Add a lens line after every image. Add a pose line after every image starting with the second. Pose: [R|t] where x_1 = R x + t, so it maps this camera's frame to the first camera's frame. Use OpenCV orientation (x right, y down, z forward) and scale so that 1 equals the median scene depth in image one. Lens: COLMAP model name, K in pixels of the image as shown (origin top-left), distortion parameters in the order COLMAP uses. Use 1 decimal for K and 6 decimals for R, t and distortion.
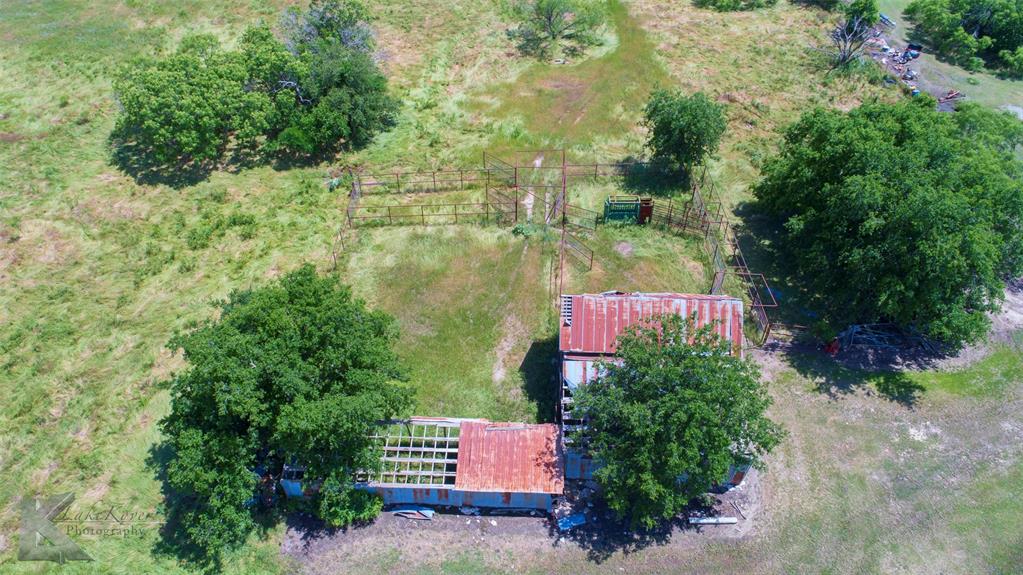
lens RADIAL K [[690.8, 0, 514.7], [0, 690.8, 294.7], [0, 0, 1]] dist [-0.007648, 0.003674]
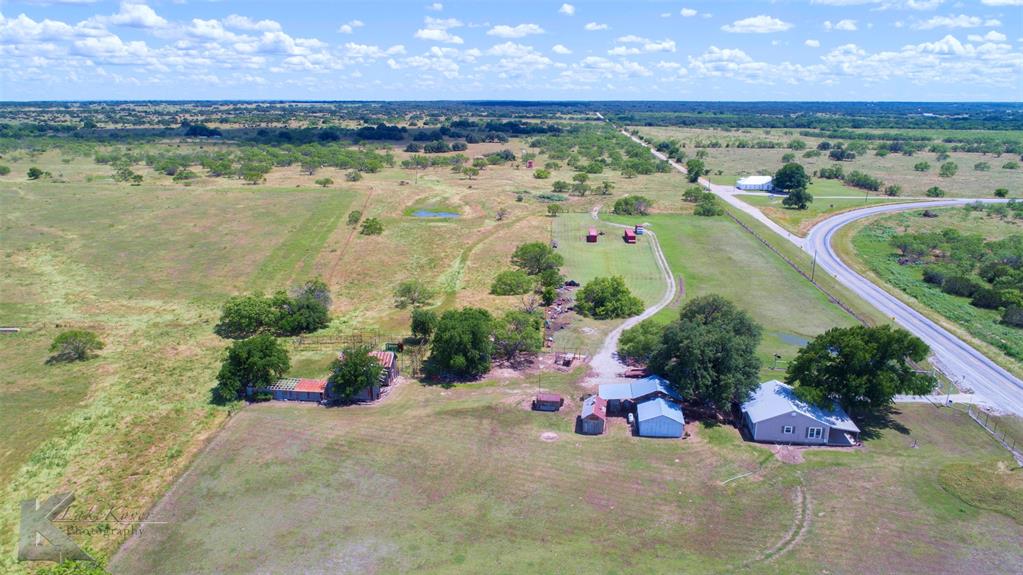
lens RADIAL K [[690.8, 0, 514.7], [0, 690.8, 294.7], [0, 0, 1]] dist [-0.007648, 0.003674]
pose [[0.996313, 0.021604, -0.083029, 0.753229], [-0.056385, 0.894298, -0.443905, 0.767652], [0.064663, 0.446950, 0.892219, -1.306711]]
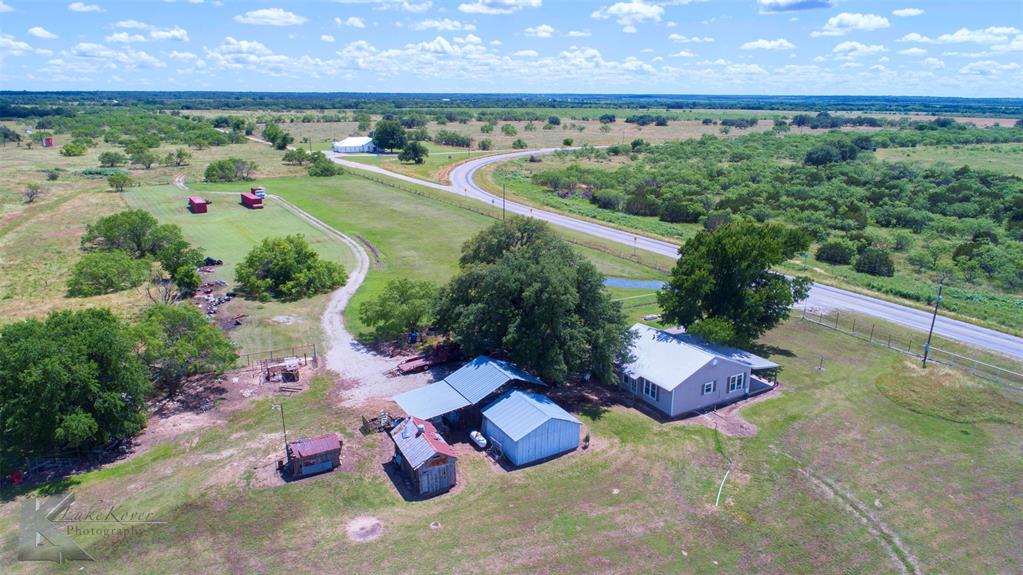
lens RADIAL K [[690.8, 0, 514.7], [0, 690.8, 294.7], [0, 0, 1]] dist [-0.007648, 0.003674]
pose [[0.852465, -0.150052, 0.500787, 0.479735], [0.353905, 0.870687, -0.341549, 0.398421], [-0.384779, 0.468389, 0.795334, -0.401287]]
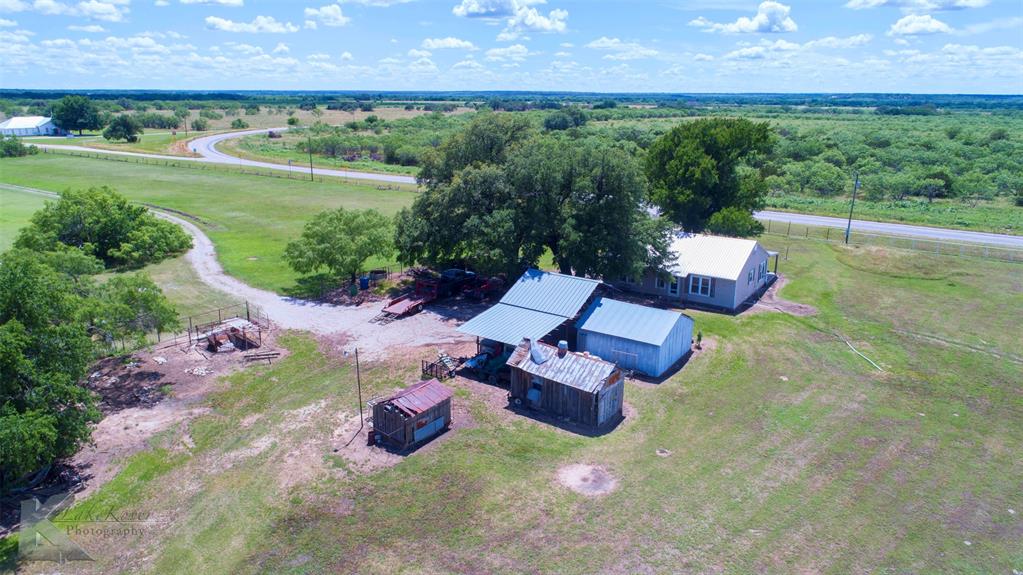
lens RADIAL K [[692.8, 0, 517.5], [0, 692.8, 271.9], [0, 0, 1]] dist [-0.006157, 0.001092]
pose [[0.538018, -0.218055, 0.814241, 0.231813], [0.568321, 0.807230, -0.159346, 0.213898], [-0.622533, 0.548482, 0.558229, 0.082743]]
